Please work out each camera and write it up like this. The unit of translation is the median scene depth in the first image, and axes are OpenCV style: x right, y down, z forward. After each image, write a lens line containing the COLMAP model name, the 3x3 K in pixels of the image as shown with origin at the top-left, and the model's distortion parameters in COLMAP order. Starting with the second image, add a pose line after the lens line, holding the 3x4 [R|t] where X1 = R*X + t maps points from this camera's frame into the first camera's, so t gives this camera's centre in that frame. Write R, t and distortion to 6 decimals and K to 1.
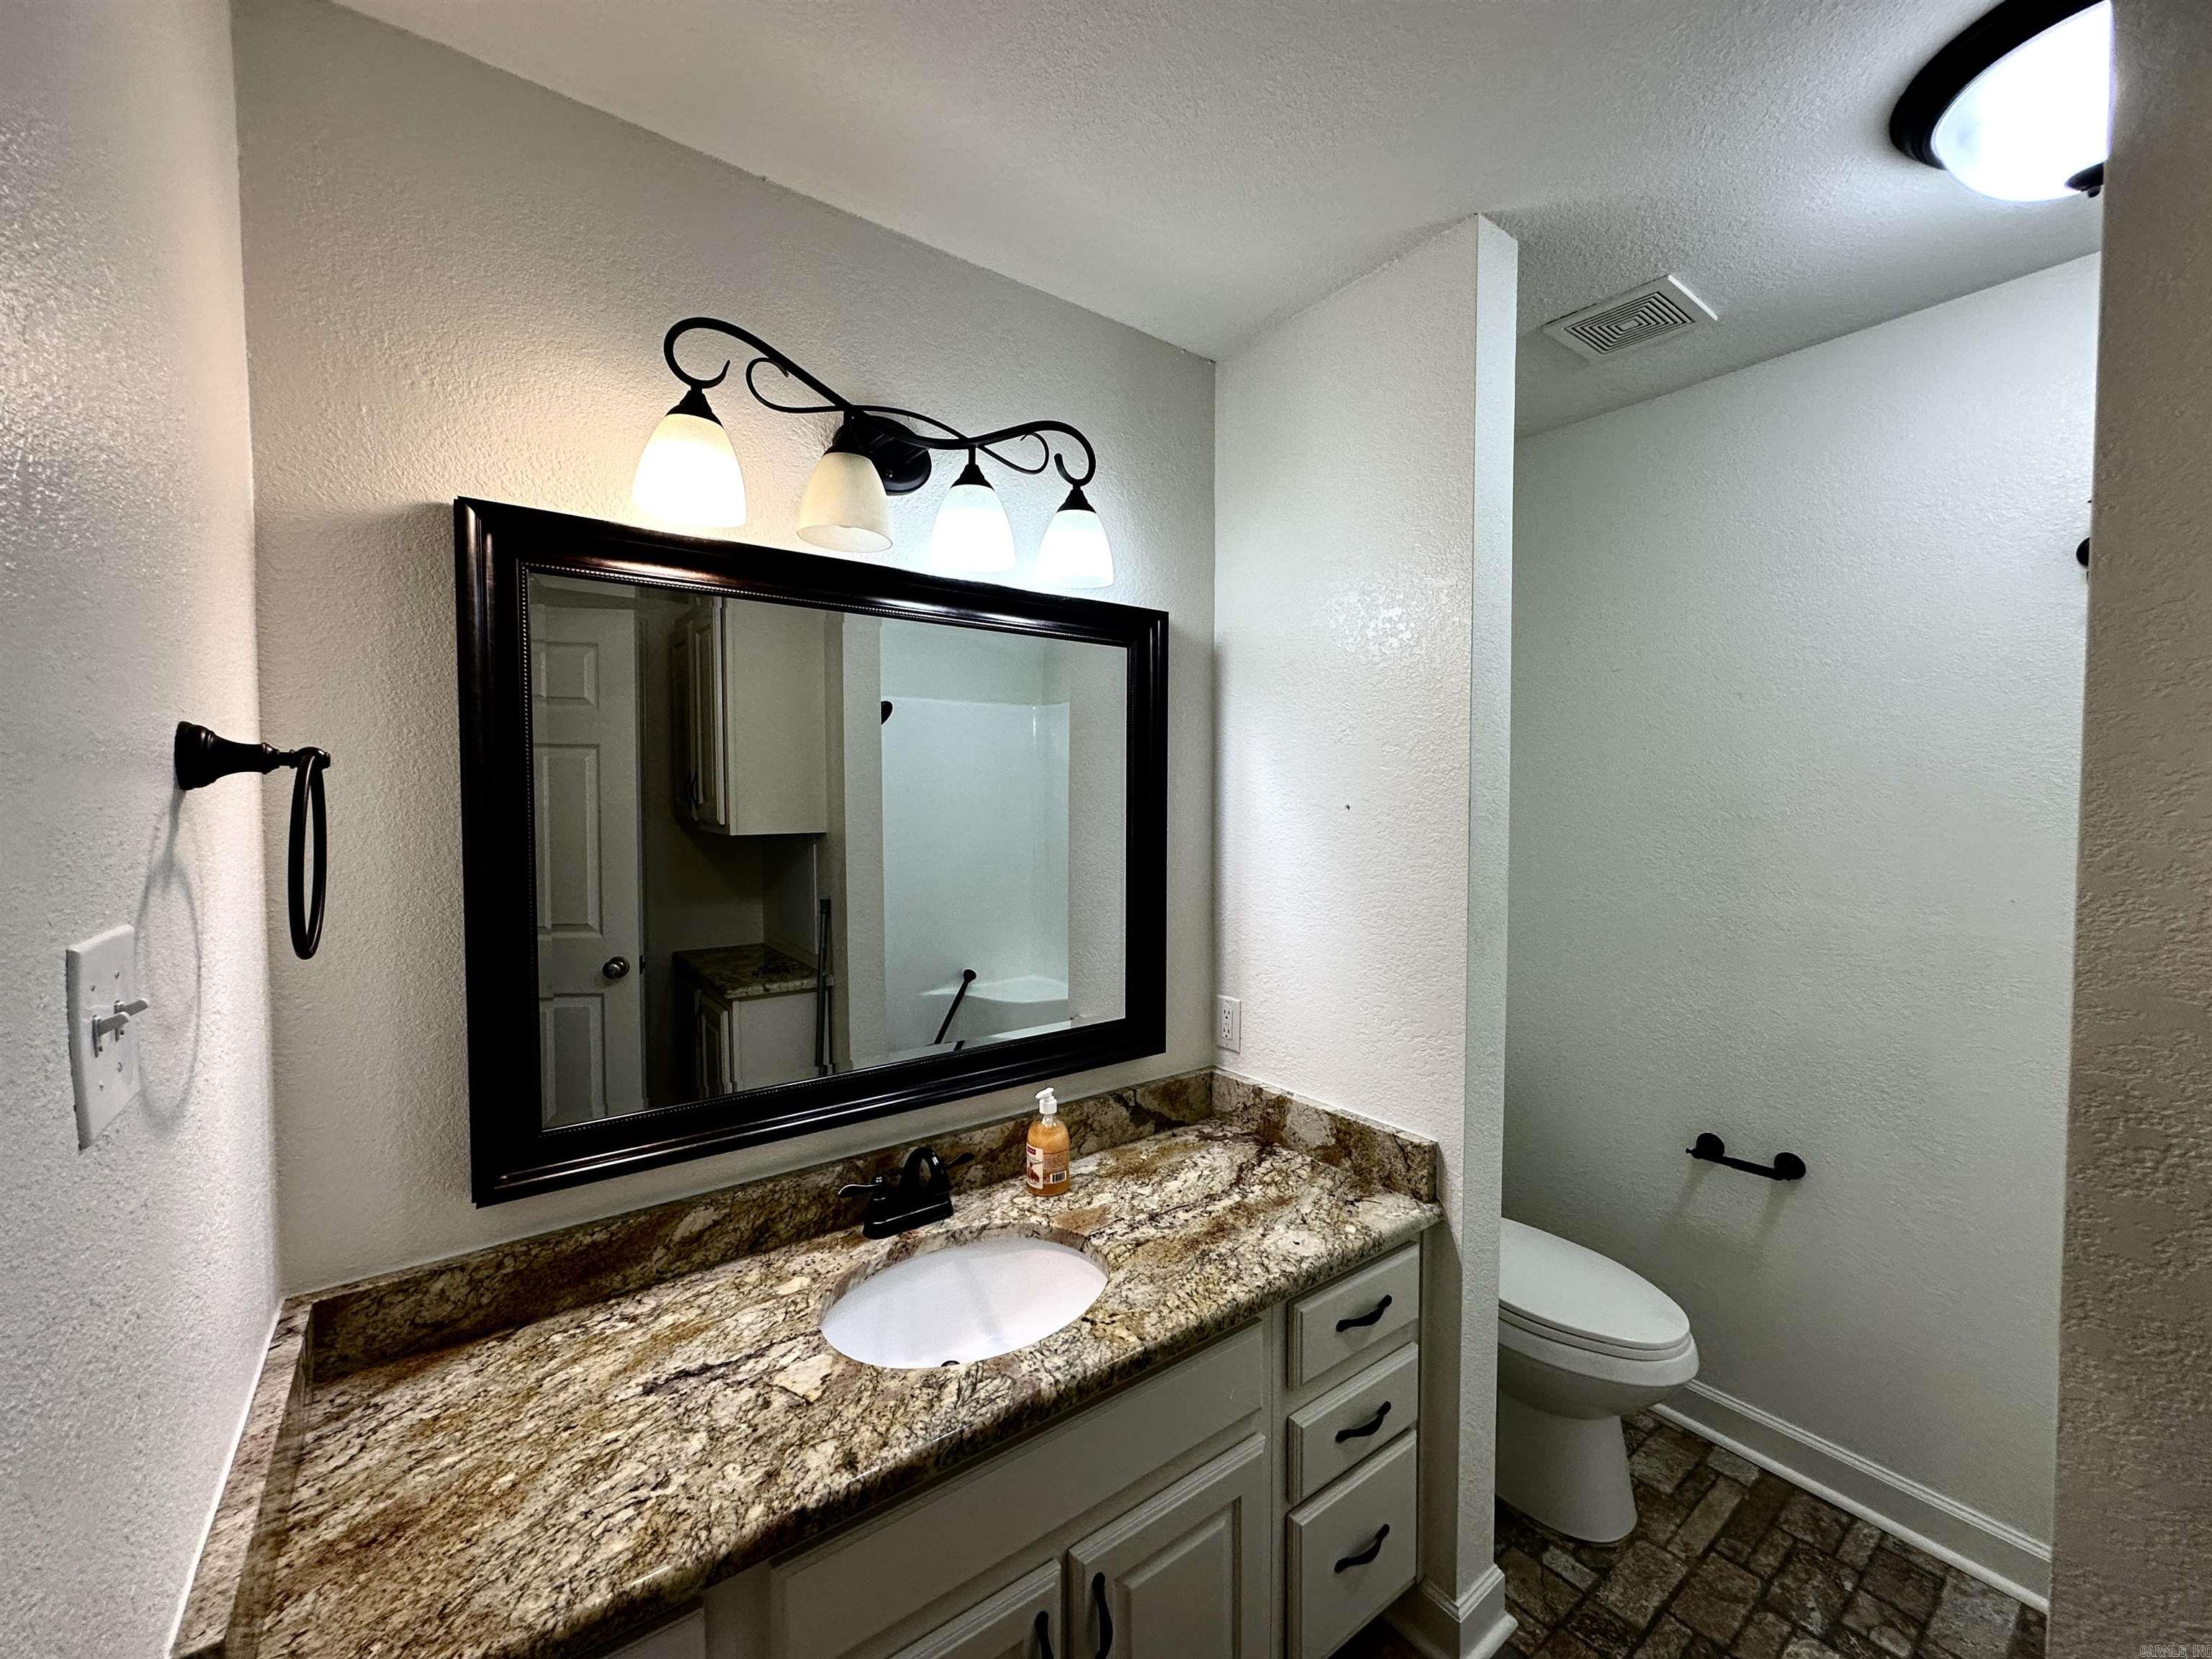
lens RADIAL K [[893.3, 0, 1106.4], [0, 893.3, 827.6], [0, 0, 1]] dist [-0.002785, 0.000682]
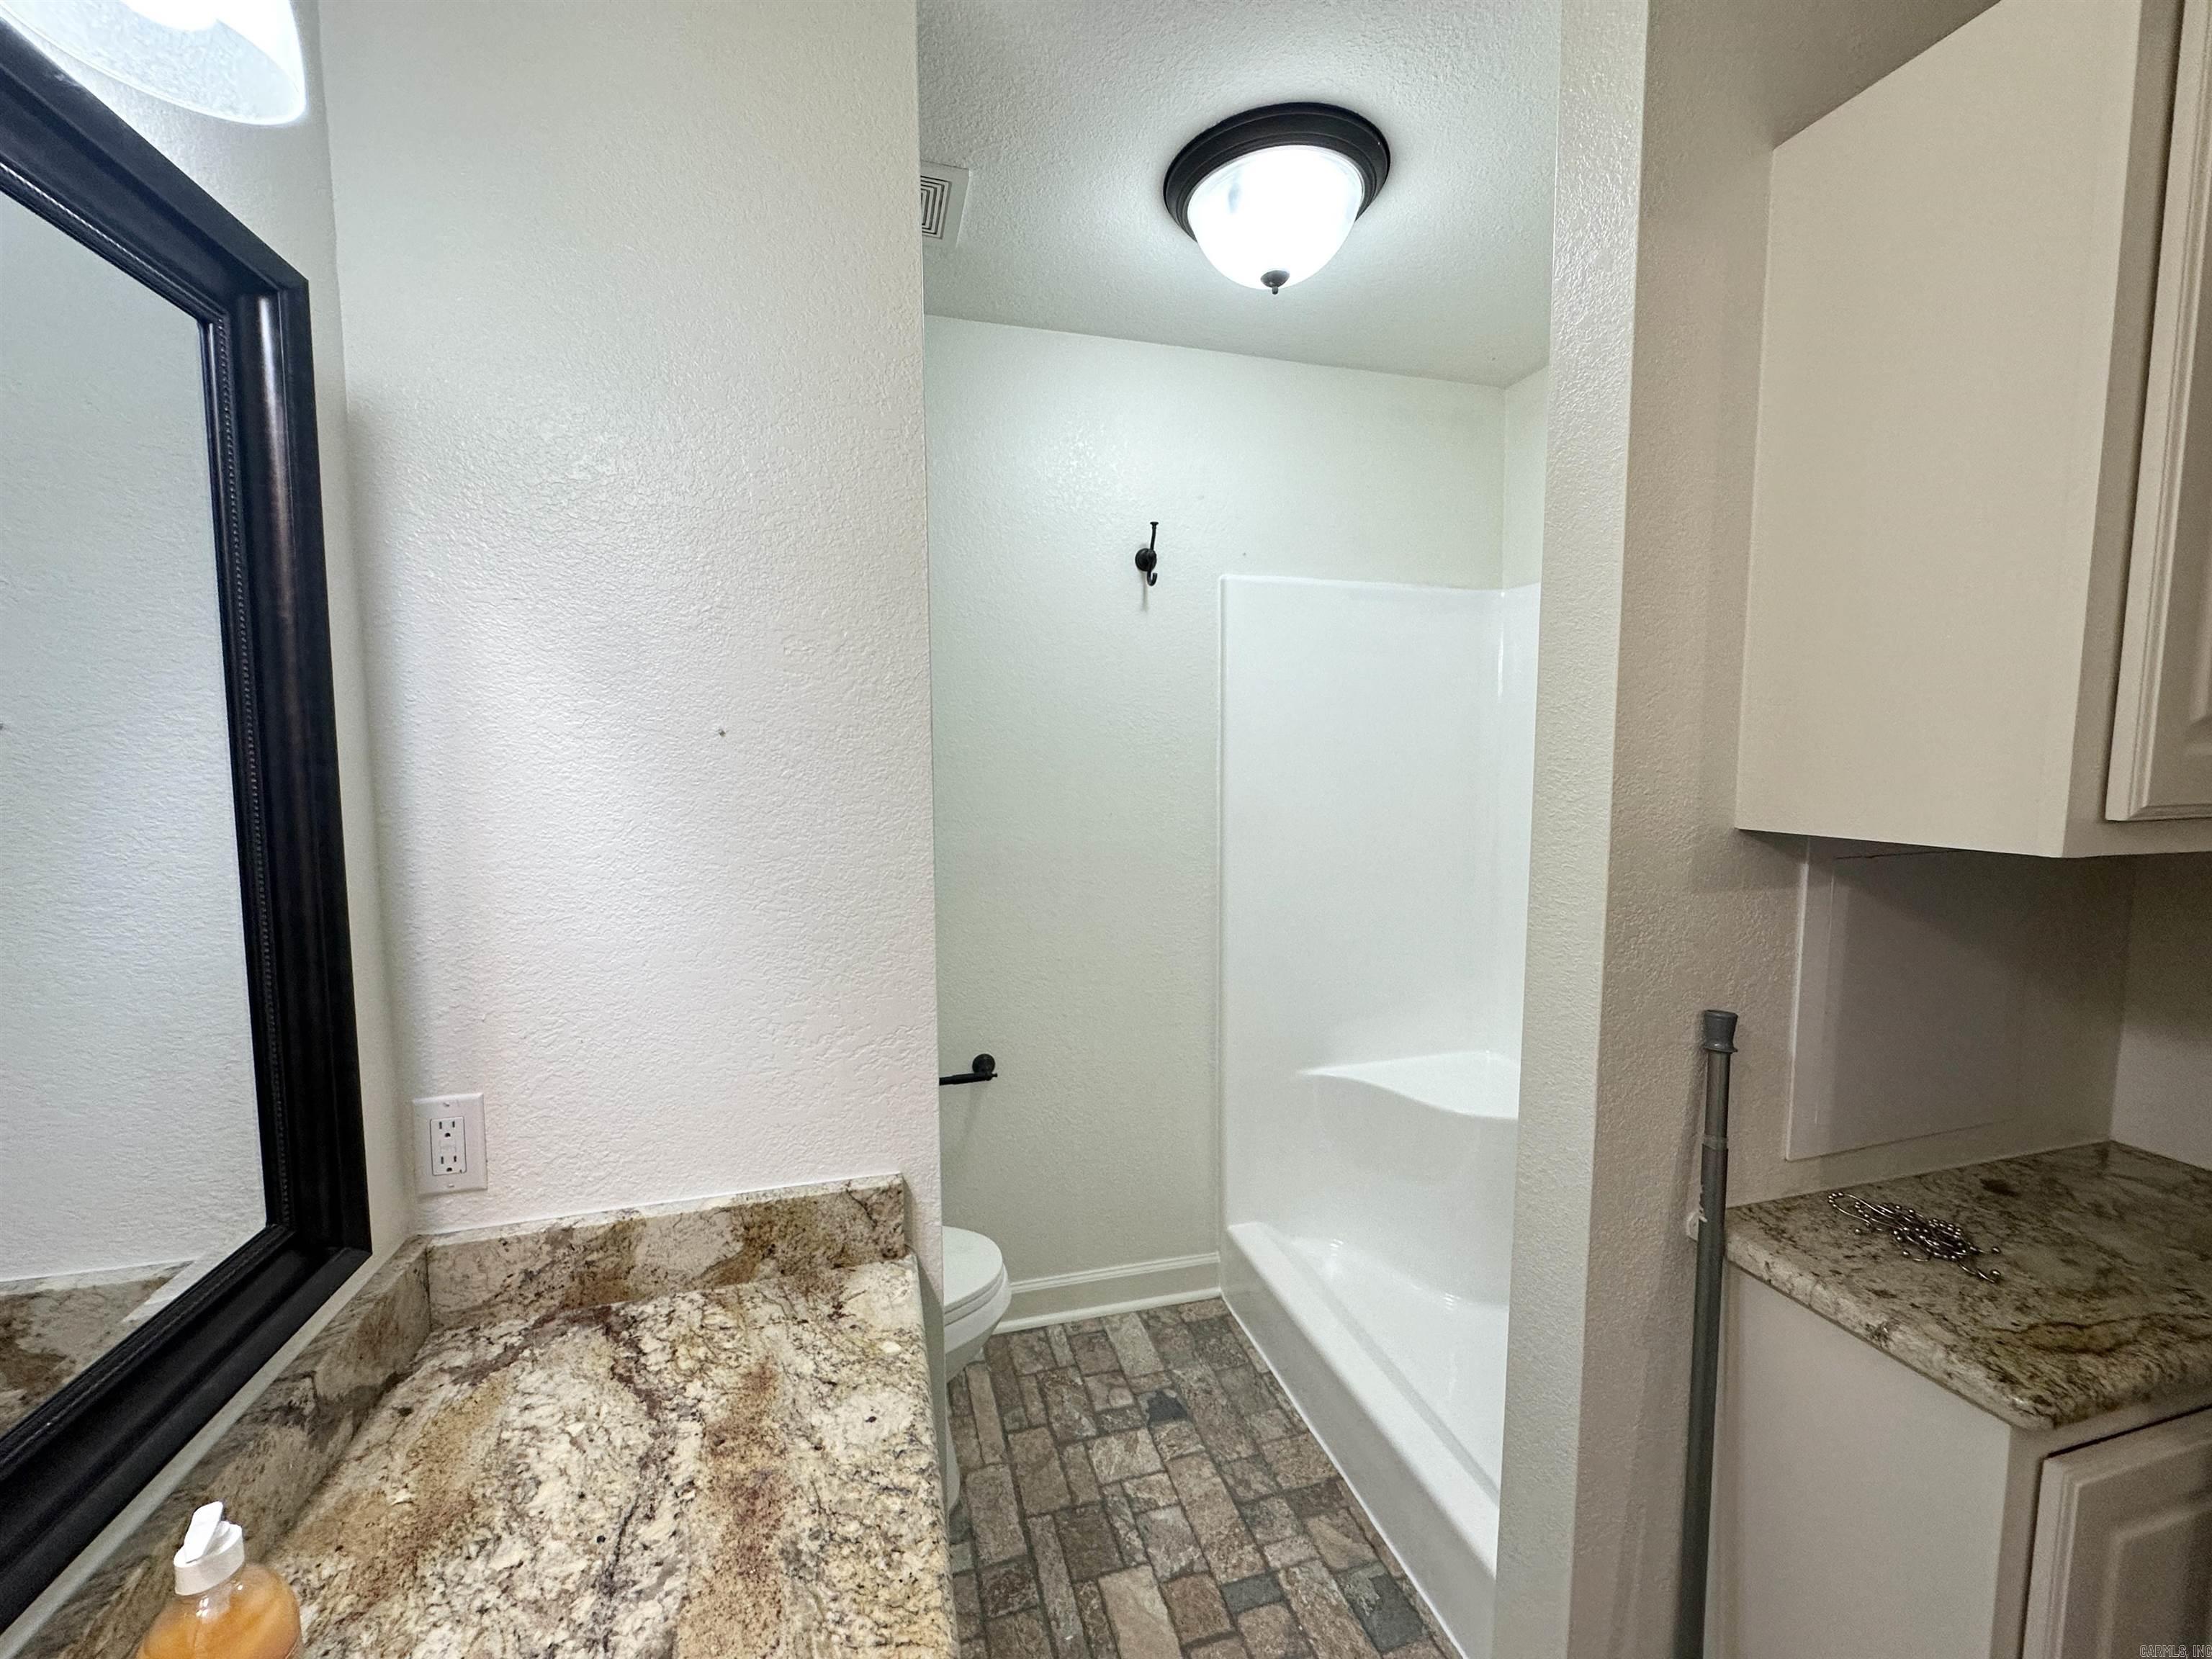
lens RADIAL K [[893.3, 0, 1106.9], [0, 893.3, 829.0], [0, 0, 1]] dist [-0.002785, 0.000682]
pose [[0.357219, -0.077883, 0.930768, -0.234962], [0.035708, 0.996928, 0.069715, 0.012167], [-0.933338, 0.008333, 0.358902, 0.521383]]
